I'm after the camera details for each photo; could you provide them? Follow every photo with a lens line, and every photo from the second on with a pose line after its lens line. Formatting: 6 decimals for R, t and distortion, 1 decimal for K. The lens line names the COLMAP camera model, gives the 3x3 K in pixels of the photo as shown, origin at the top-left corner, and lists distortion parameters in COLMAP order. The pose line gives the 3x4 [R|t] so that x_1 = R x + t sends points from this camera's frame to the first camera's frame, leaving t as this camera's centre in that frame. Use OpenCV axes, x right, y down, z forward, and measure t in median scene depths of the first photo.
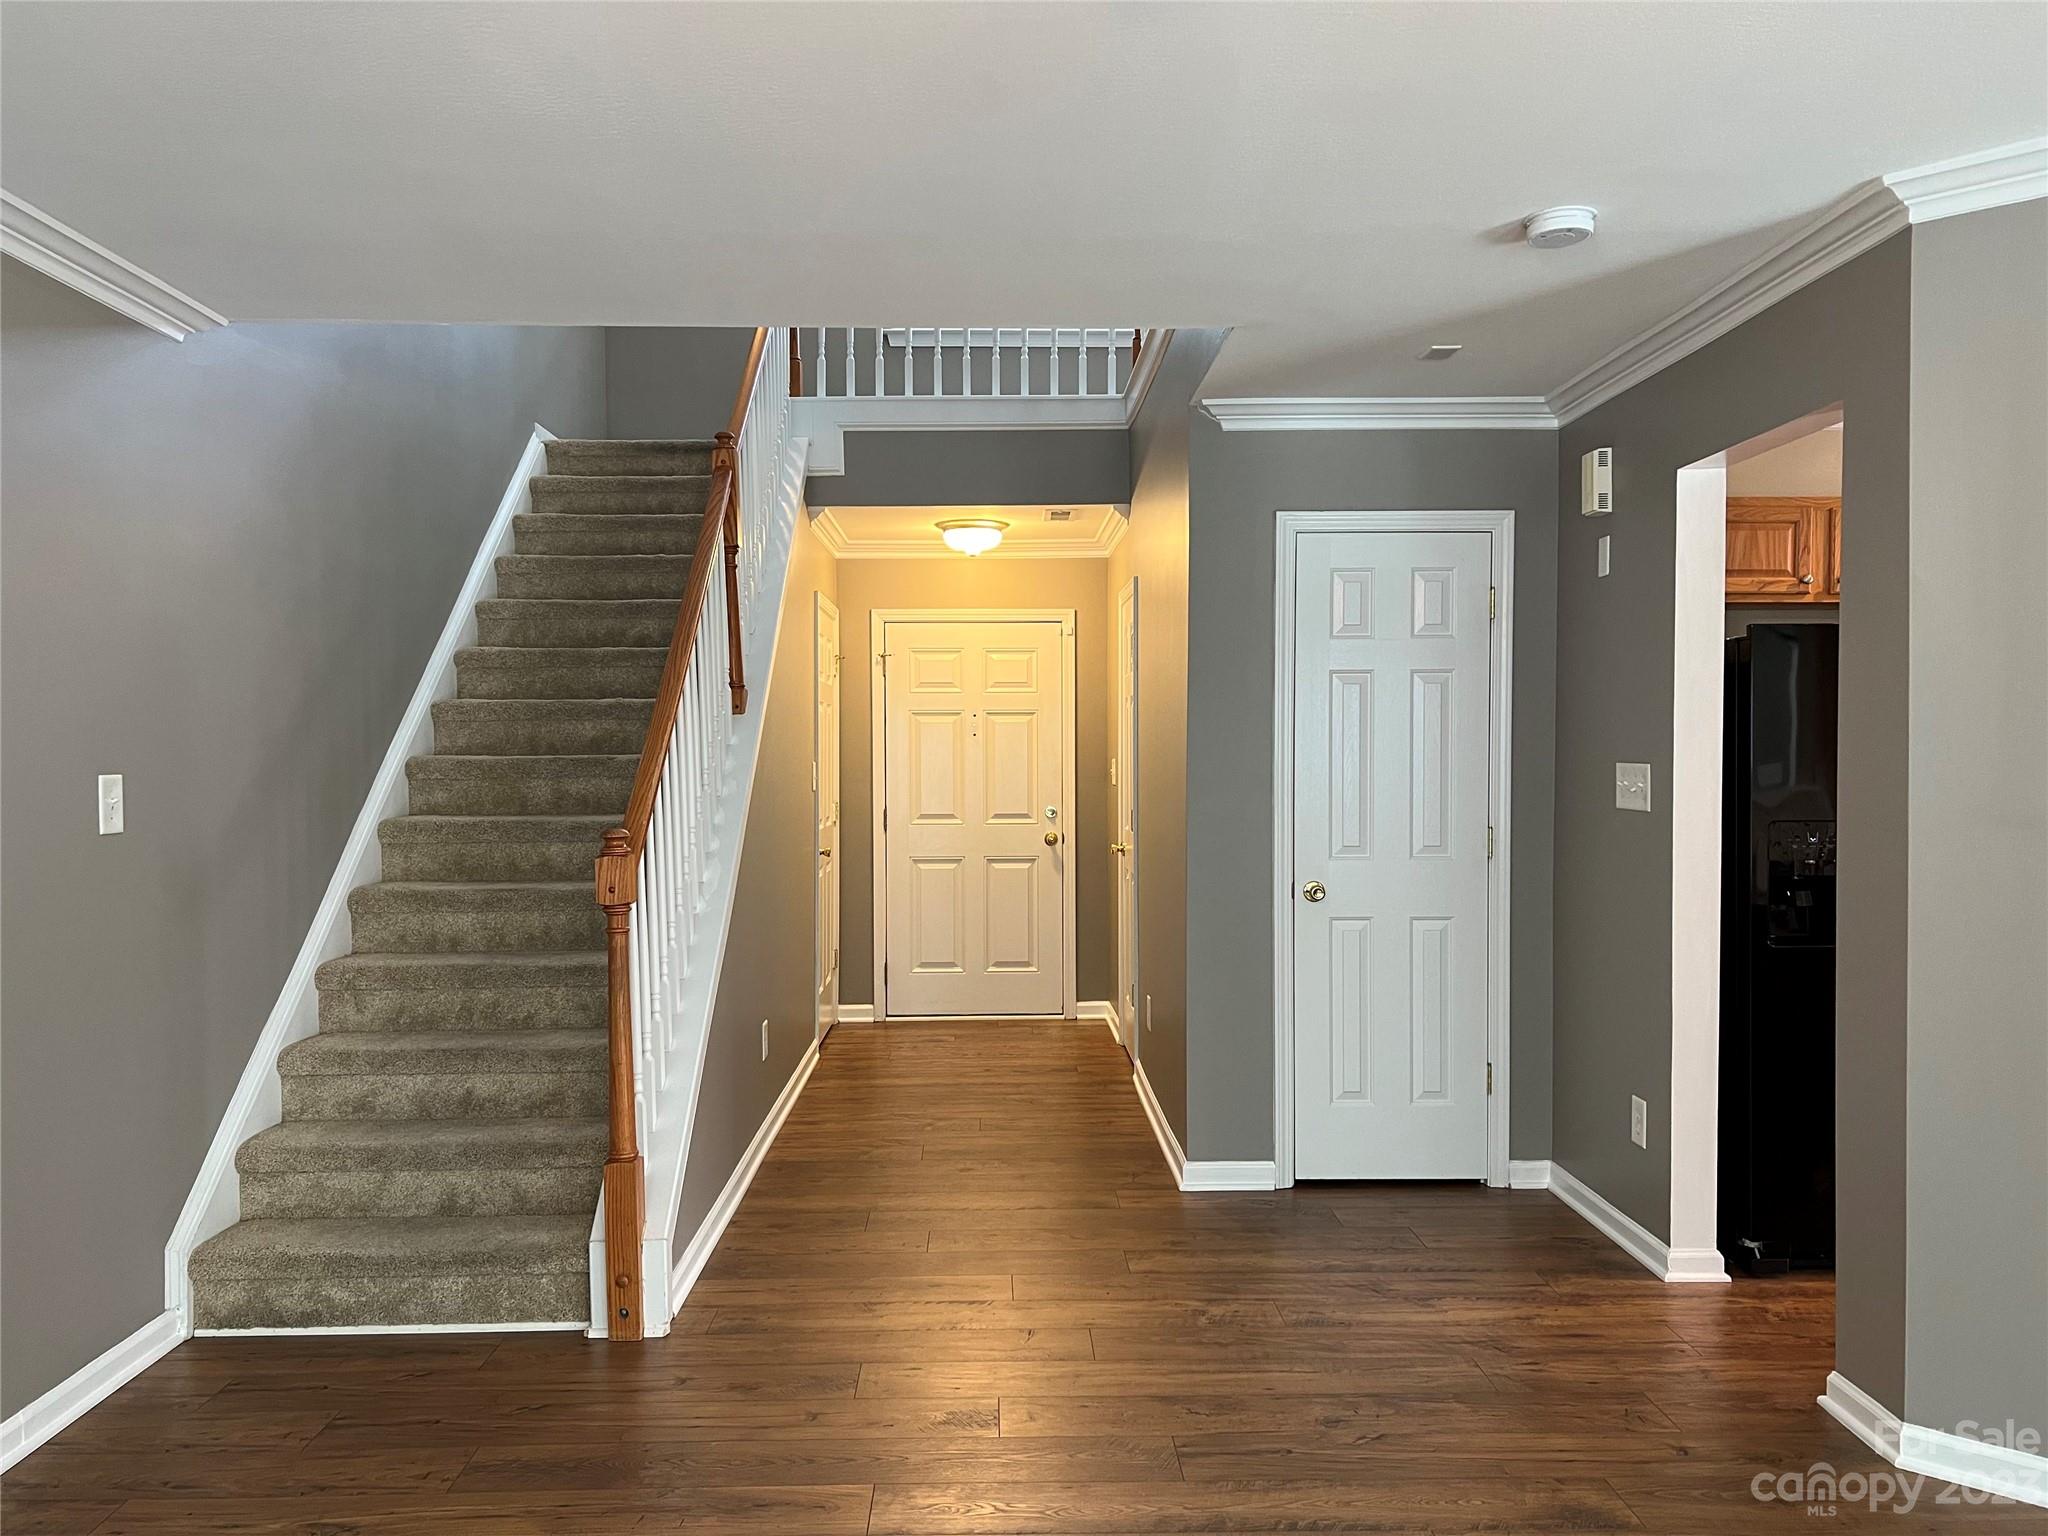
lens RADIAL K [[1546.9, 0, 1022.0], [0, 1546.9, 781.0], [0, 0, 1]] dist [0.037689, -0.046506]
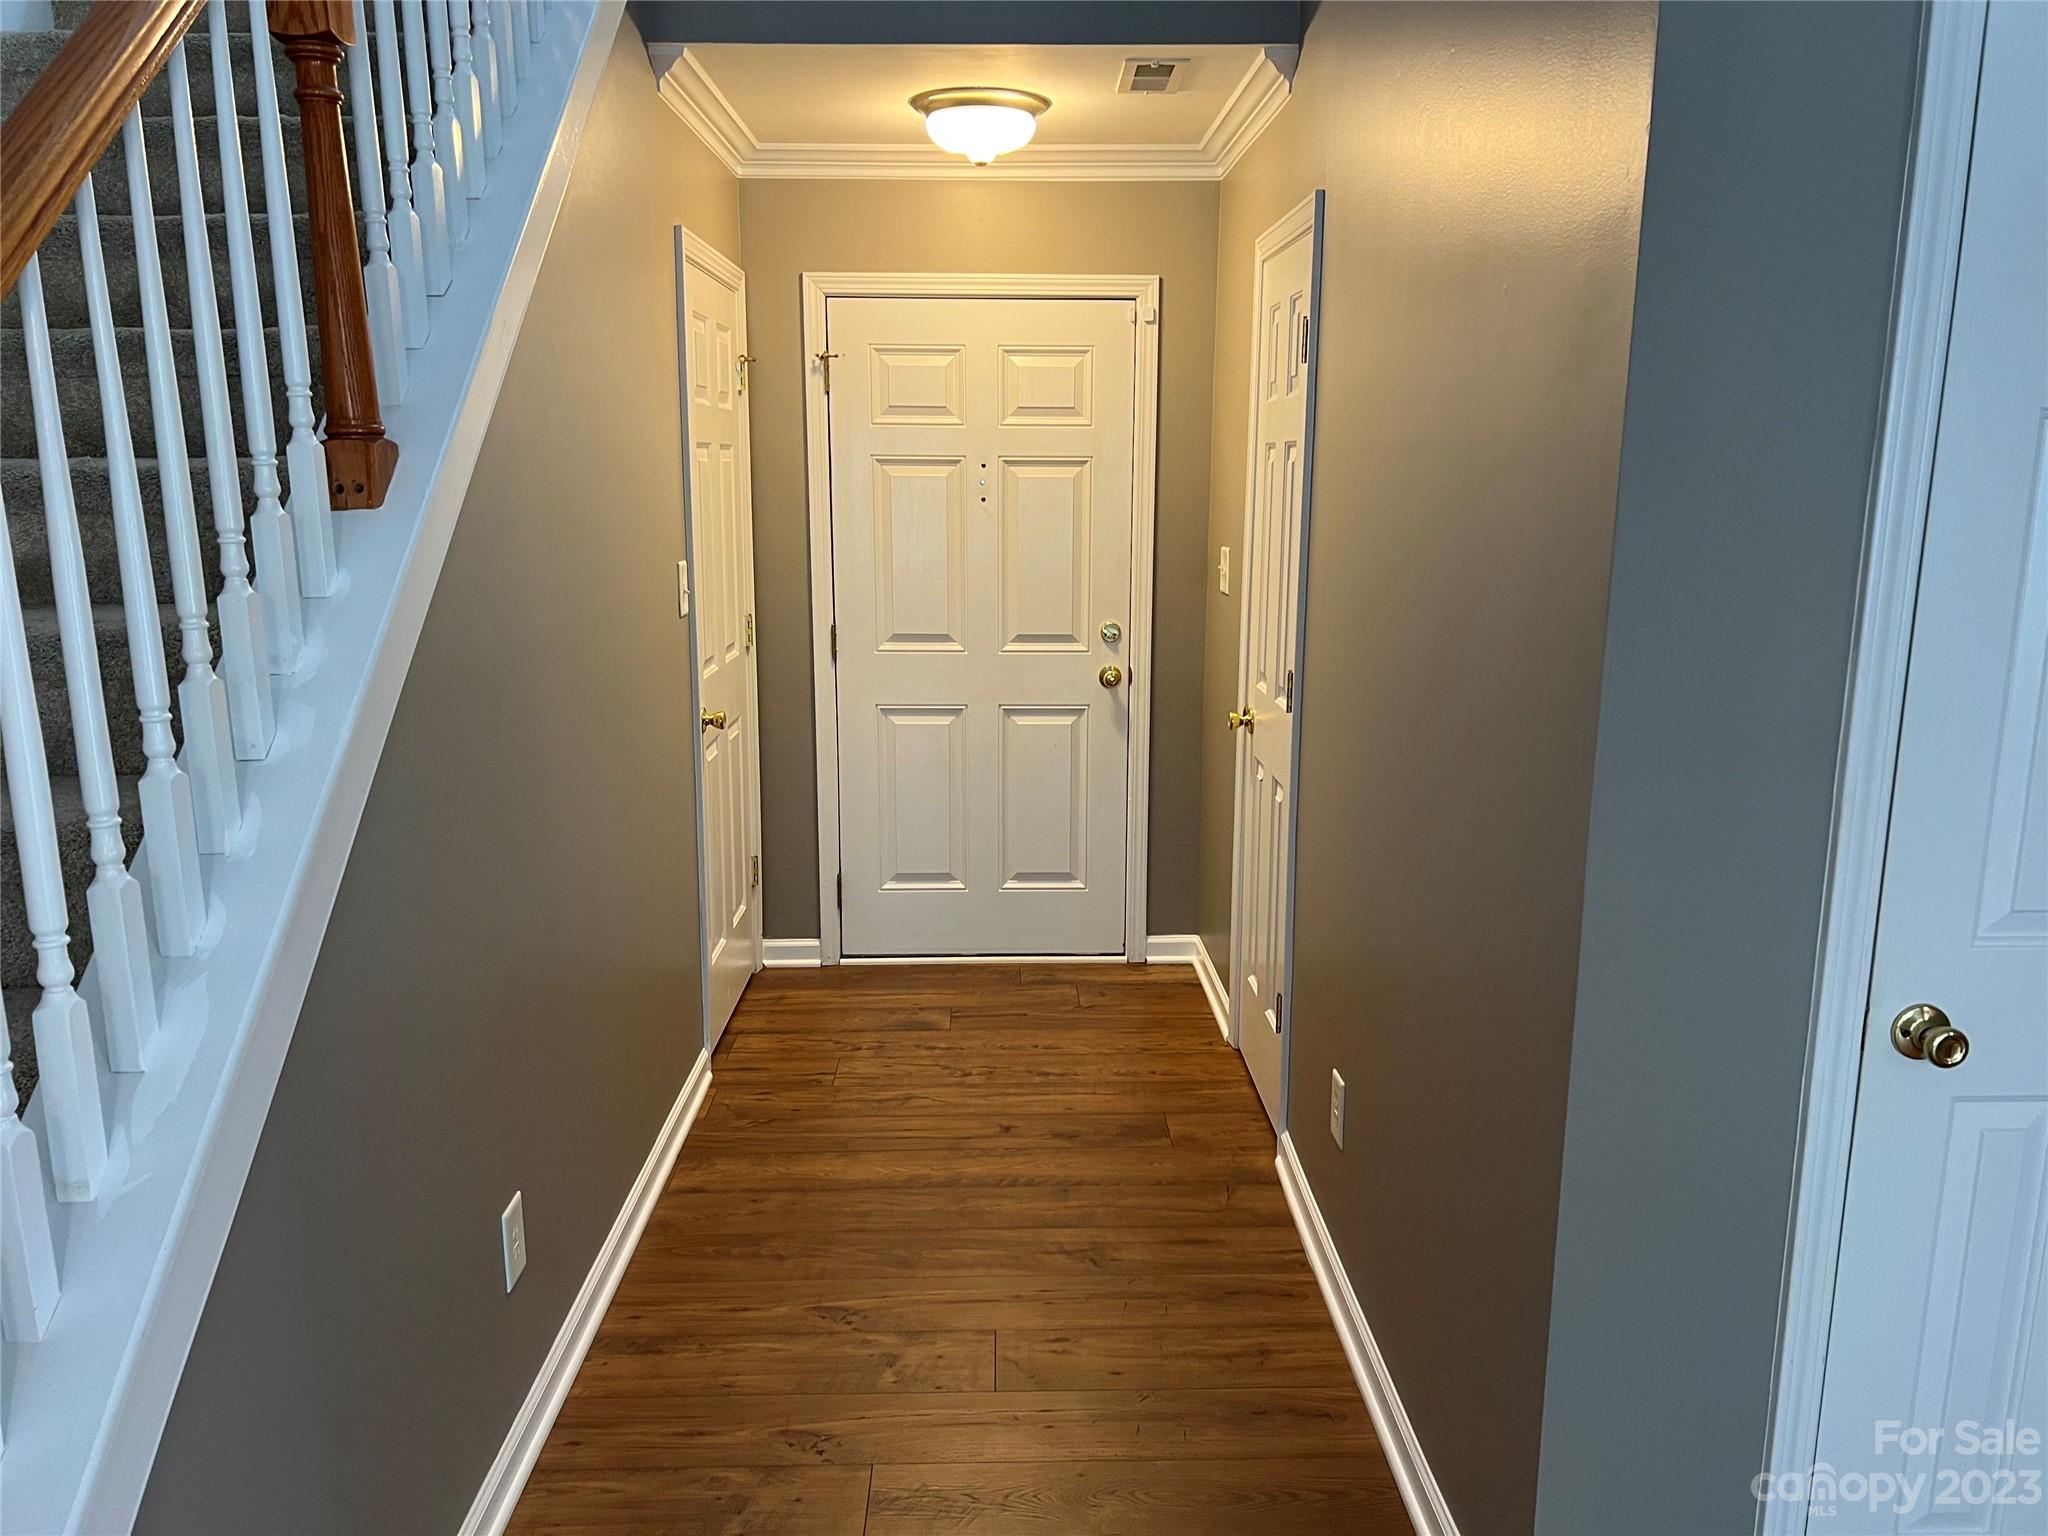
lens RADIAL K [[1546.9, 0, 1033.4], [0, 1546.9, 783.7], [0, 0, 1]] dist [0.037689, -0.046506]
pose [[0.999964, 0.007378, 0.004225, -0.013461], [-0.008027, 0.983043, 0.183201, -0.031642], [-0.002802, -0.183228, 0.983066, 0.404846]]
